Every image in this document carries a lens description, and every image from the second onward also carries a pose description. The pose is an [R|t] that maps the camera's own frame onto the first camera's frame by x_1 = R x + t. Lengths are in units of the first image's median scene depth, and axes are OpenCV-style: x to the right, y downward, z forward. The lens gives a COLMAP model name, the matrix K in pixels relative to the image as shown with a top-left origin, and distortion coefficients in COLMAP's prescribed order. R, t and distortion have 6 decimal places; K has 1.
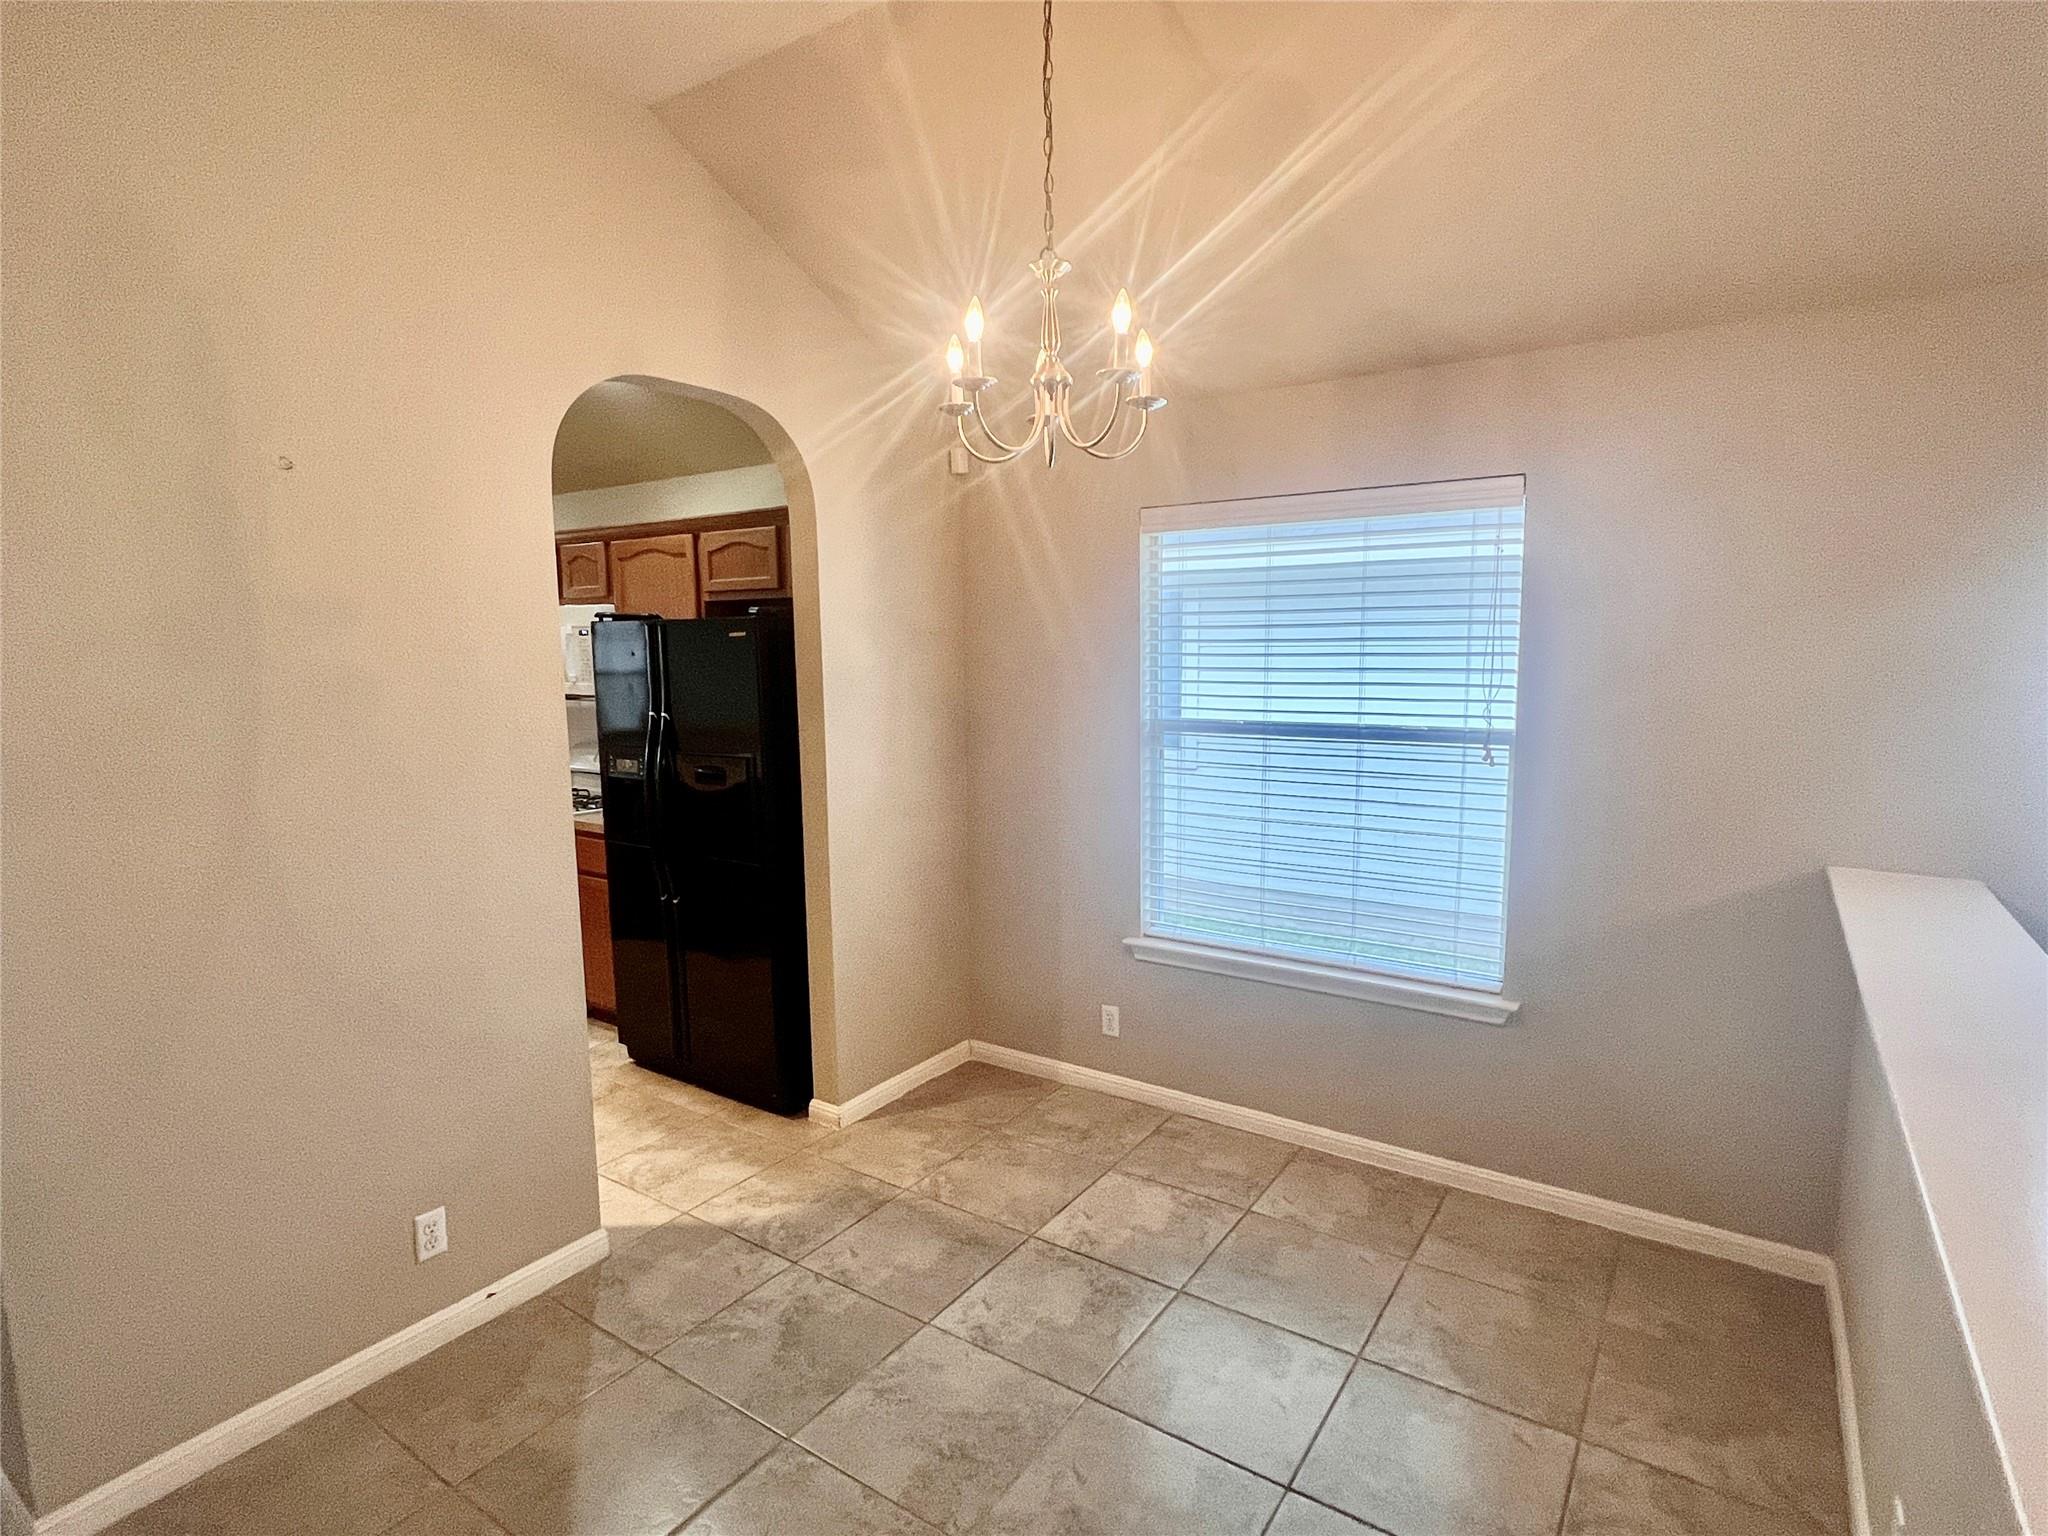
lens RADIAL K [[1059.0, 0, 1024.1], [0, 1059.0, 778.5], [0, 0, 1]] dist [0.001419, -0.000336]
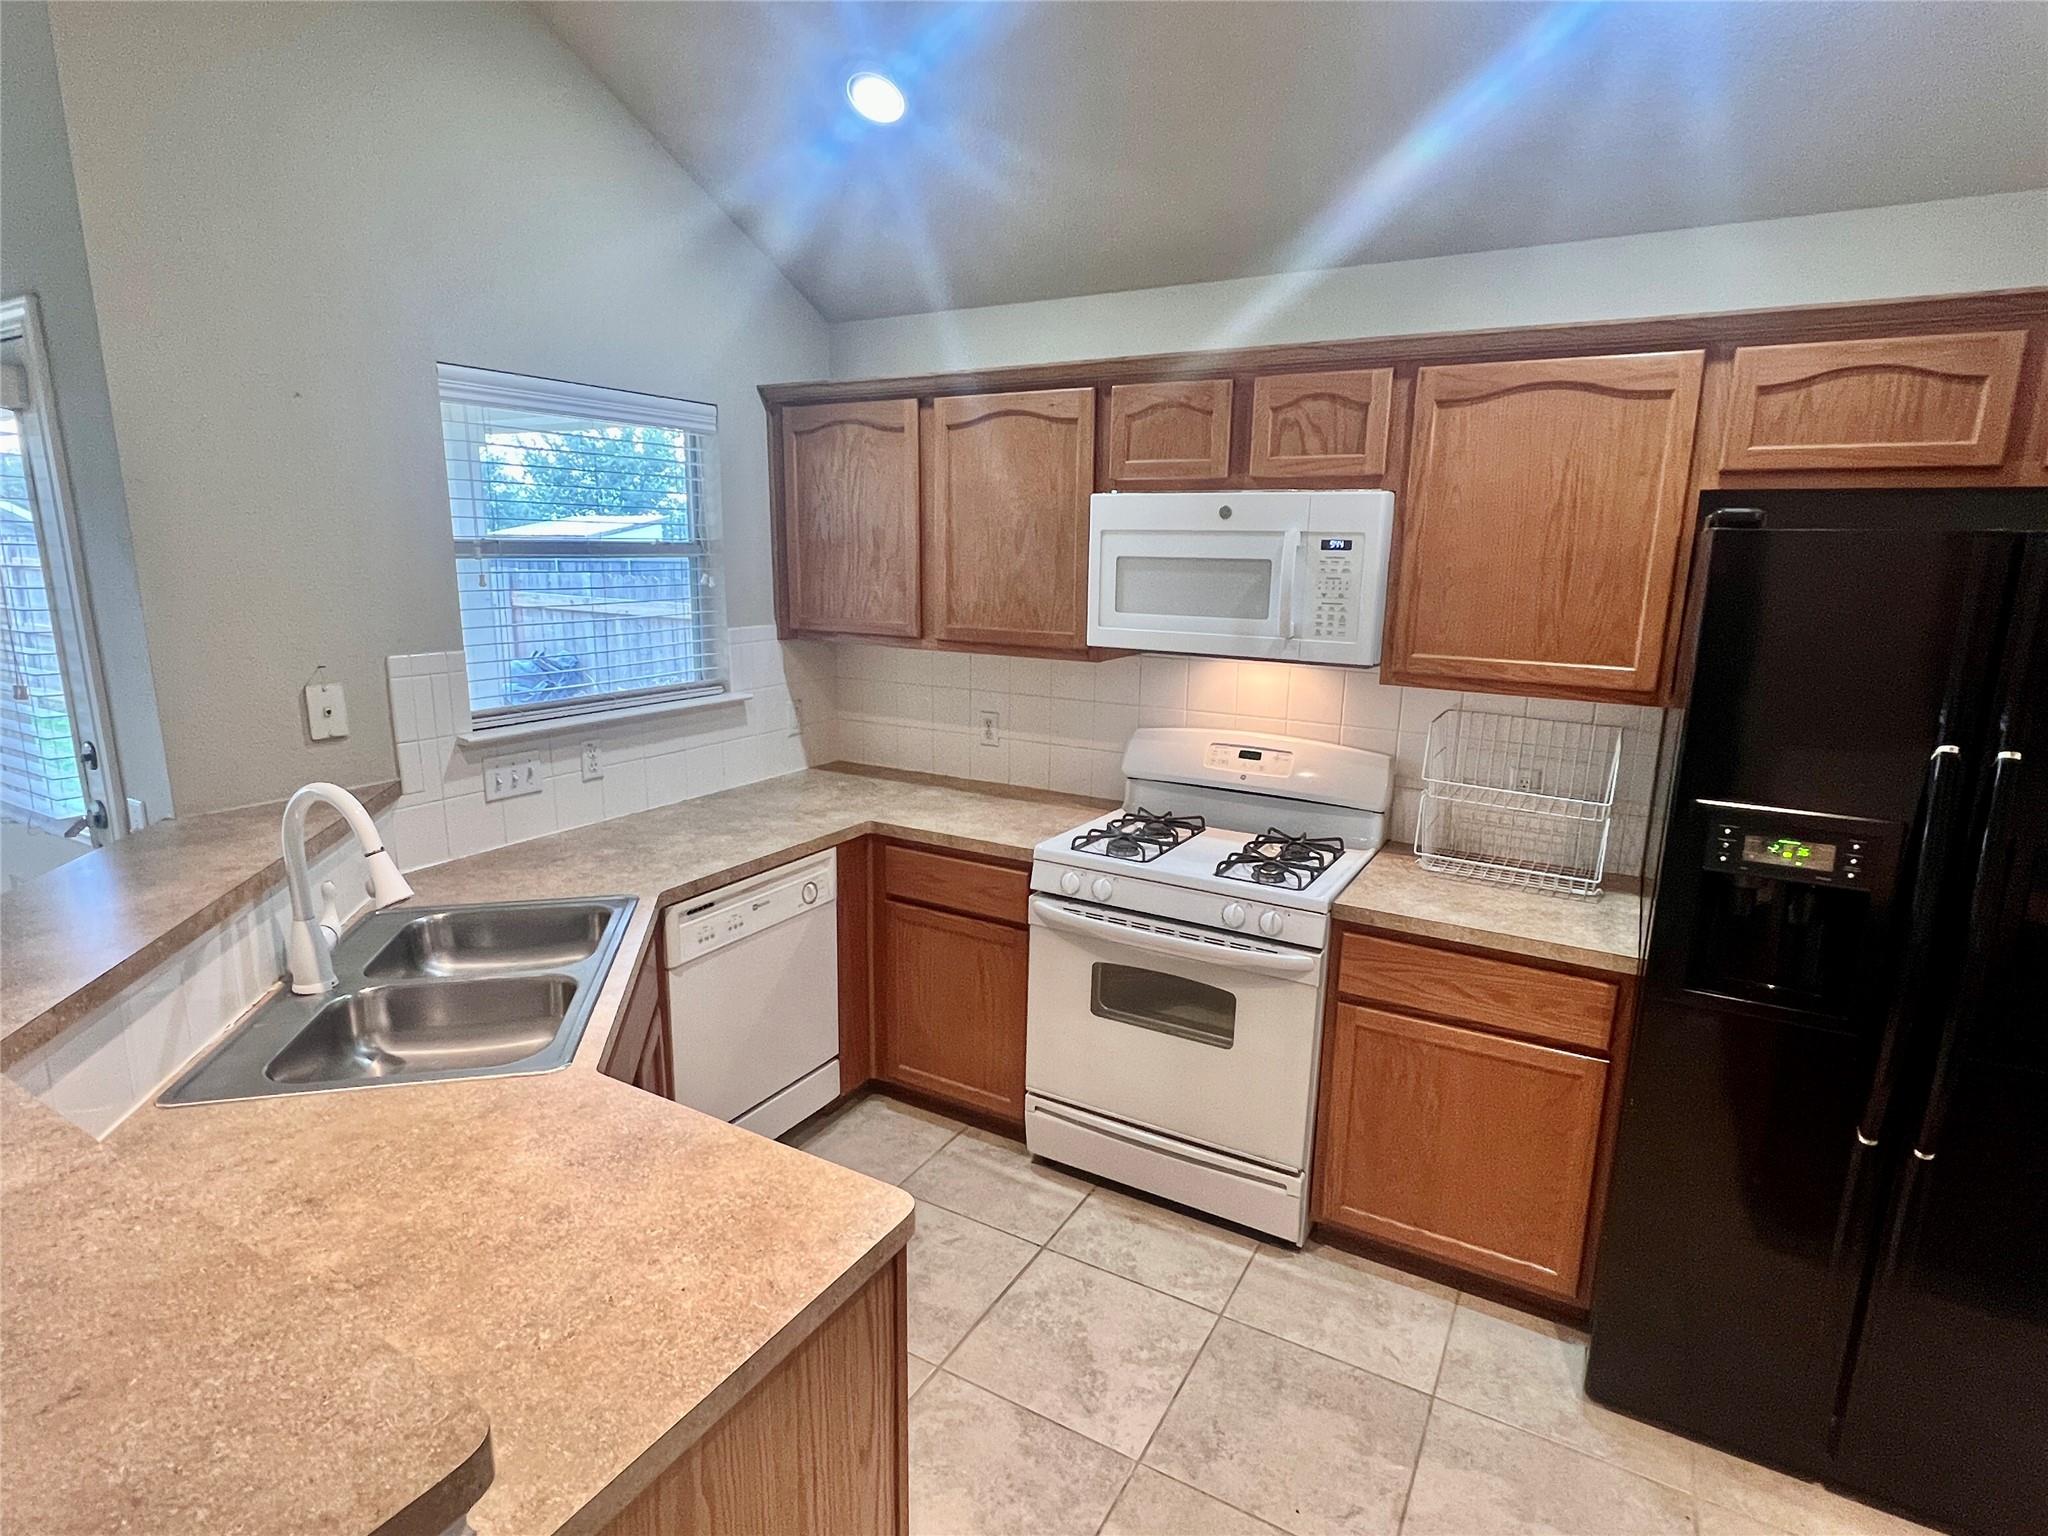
lens RADIAL K [[1059.0, 0, 1026.3], [0, 1059.0, 775.2], [0, 0, 1]] dist [0.001419, -0.000336]
pose [[0.996414, 0.008091, 0.084225, -0.674584], [-0.015144, 0.996398, 0.083438, -0.071376], [-0.083246, -0.084414, 0.992947, 0.528144]]
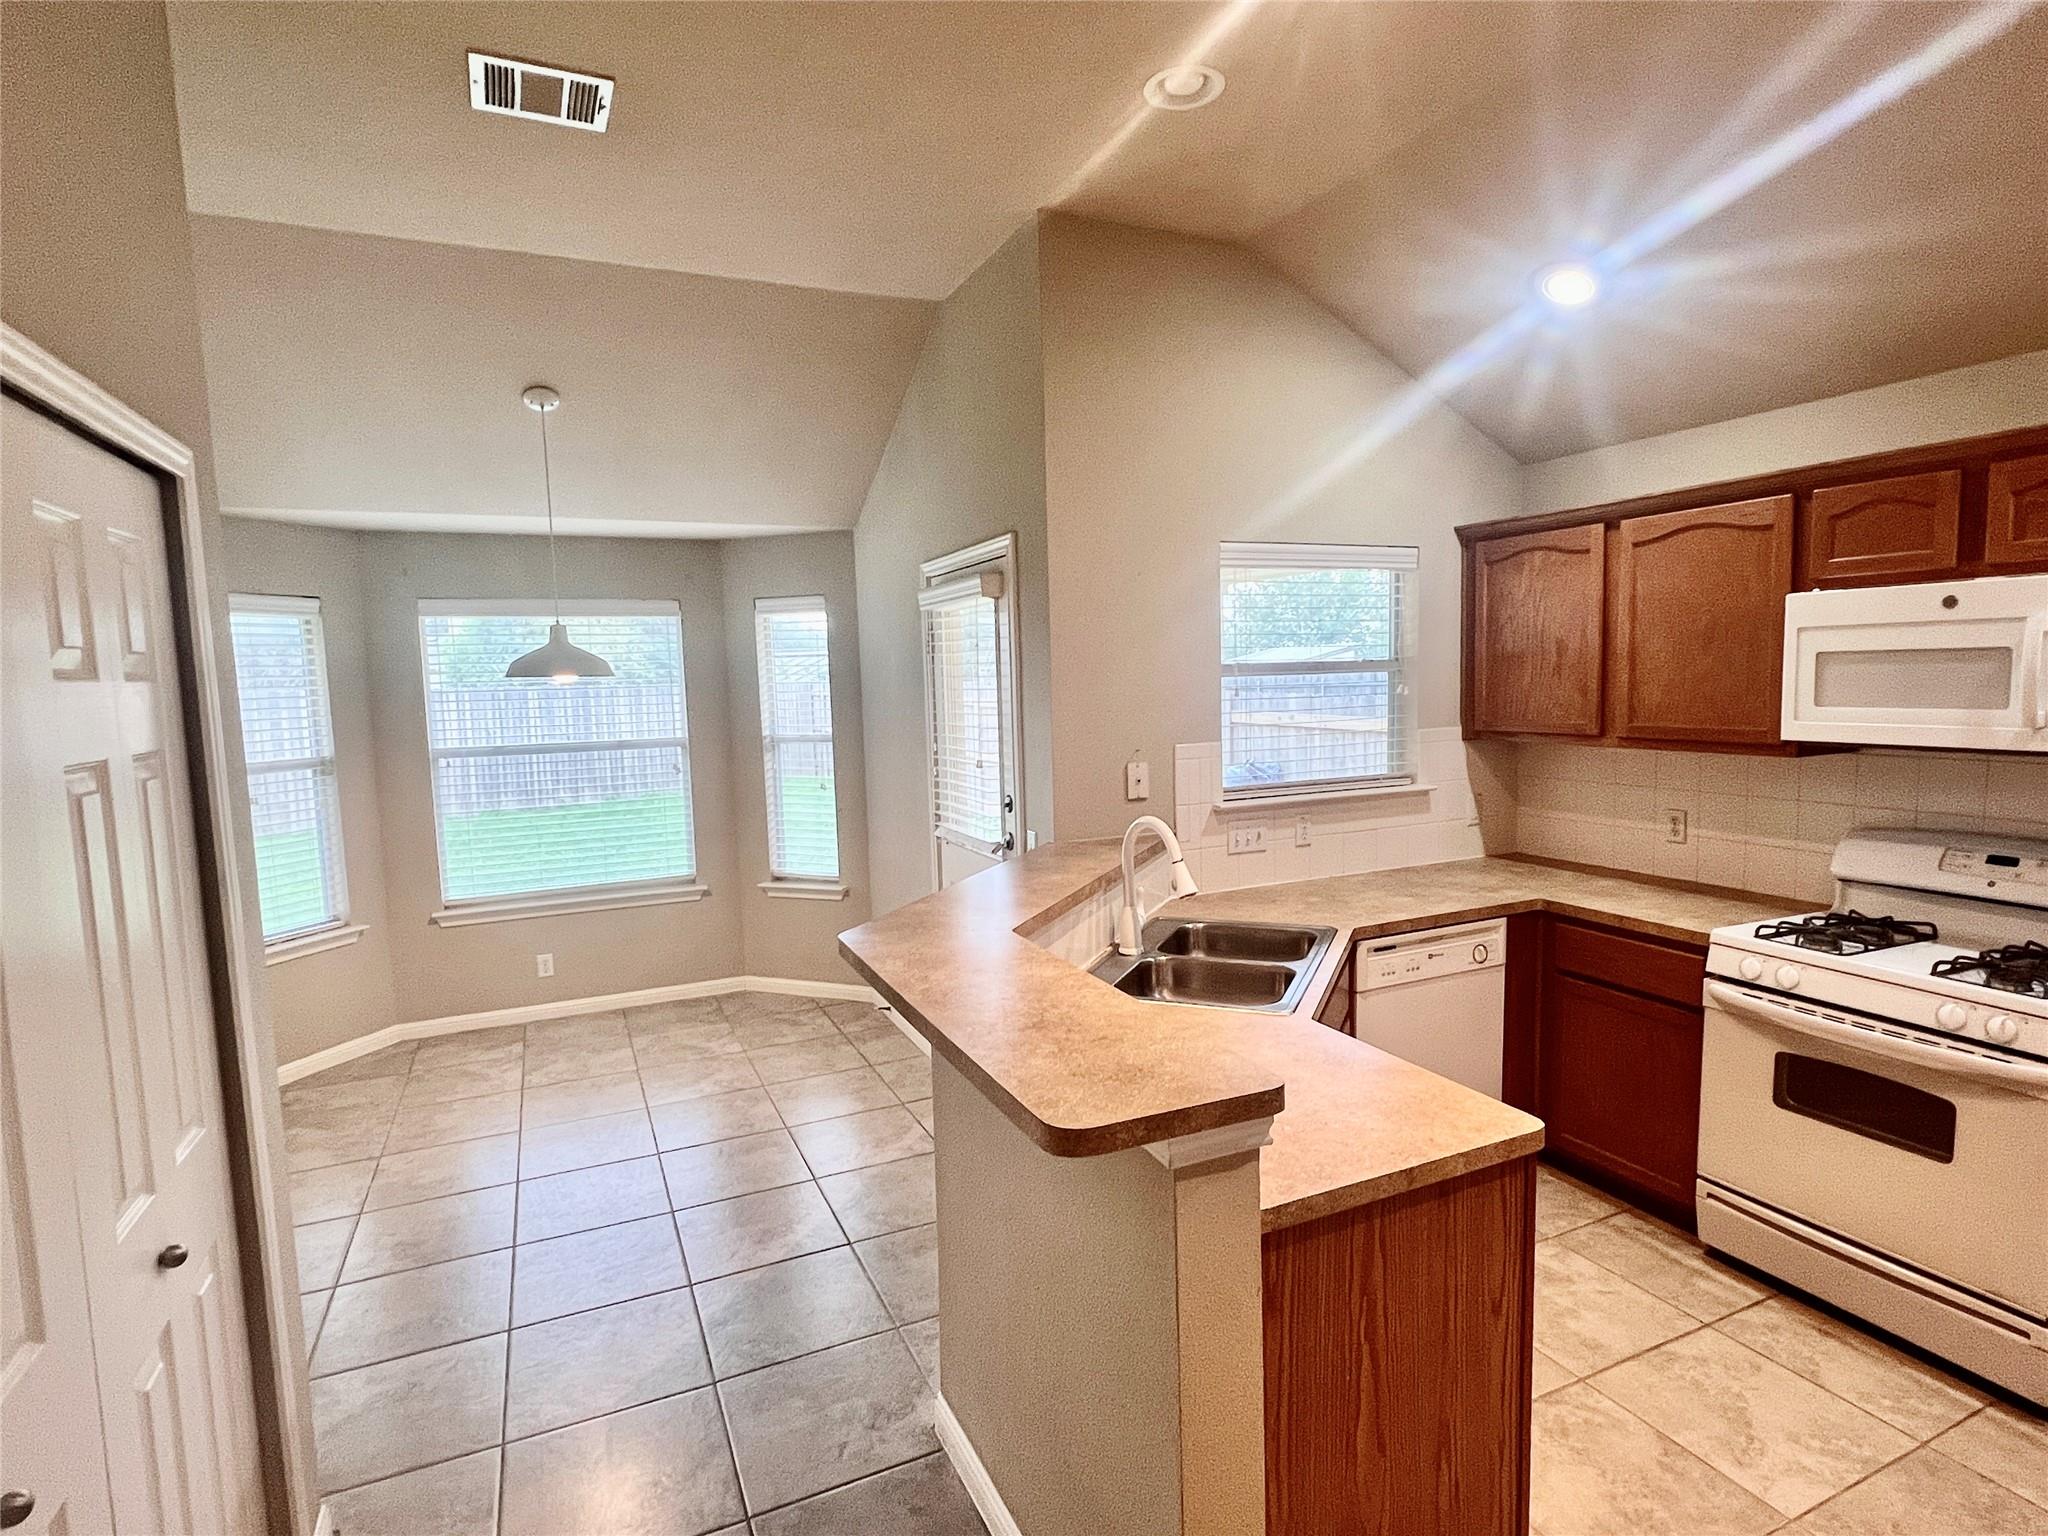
lens RADIAL K [[1059.0, 0, 1031.1], [0, 1059.0, 775.5], [0, 0, 1]] dist [0.001419, -0.000336]
pose [[0.859594, 0.036465, -0.509674, -0.646781], [-0.049403, 0.998708, -0.011868, -0.042977], [0.508583, 0.035381, 0.860286, 0.365848]]
